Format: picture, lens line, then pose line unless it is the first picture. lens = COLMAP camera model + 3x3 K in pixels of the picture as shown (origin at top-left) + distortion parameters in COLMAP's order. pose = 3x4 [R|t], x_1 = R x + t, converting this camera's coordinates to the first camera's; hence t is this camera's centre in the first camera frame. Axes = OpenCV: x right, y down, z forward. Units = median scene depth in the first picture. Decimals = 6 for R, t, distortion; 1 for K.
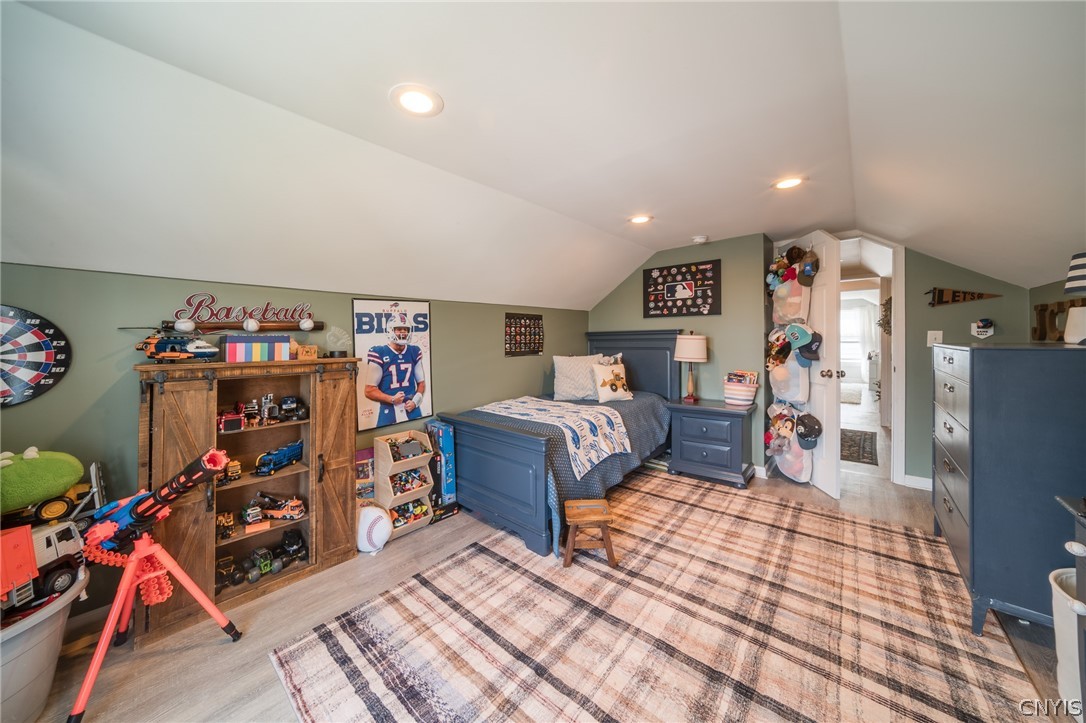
lens RADIAL K [[347.9, 0, 558.9], [0, 347.9, 343.6], [0, 0, 1]] dist [-0.041006, 0.012586]
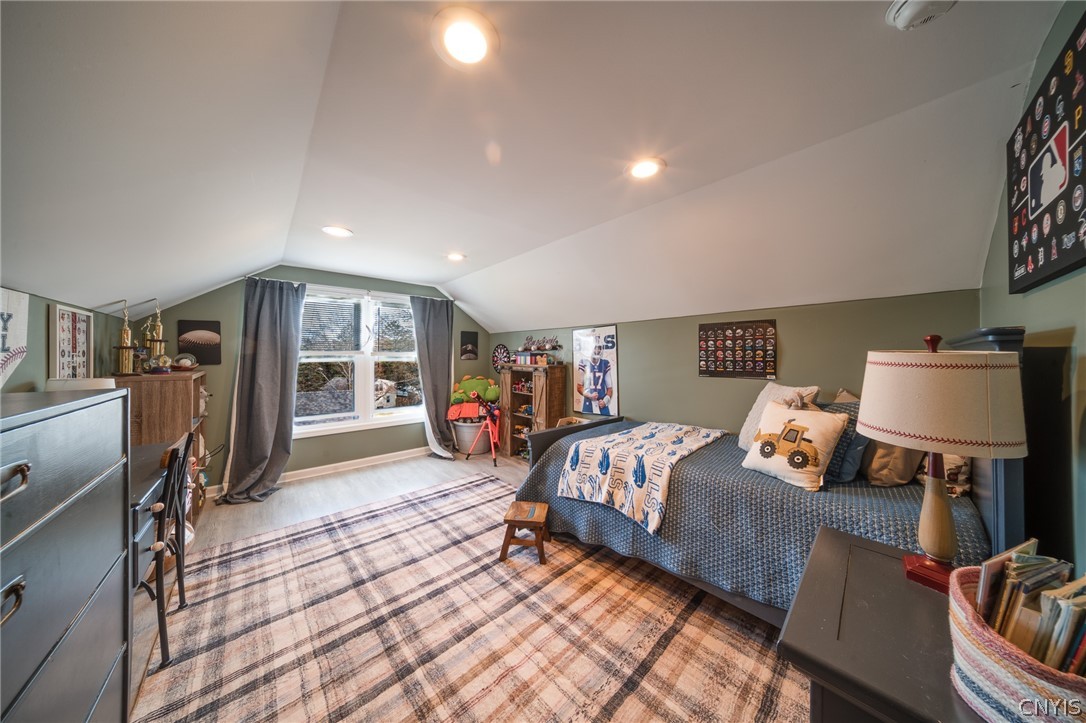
lens RADIAL K [[347.9, 0, 558.9], [0, 347.9, 343.6], [0, 0, 1]] dist [-0.041006, 0.012586]
pose [[-0.111297, -0.016032, -0.993658, 1.043059], [-0.004814, 0.999867, -0.015593, -0.038195], [0.993776, 0.003048, -0.111360, 1.073928]]
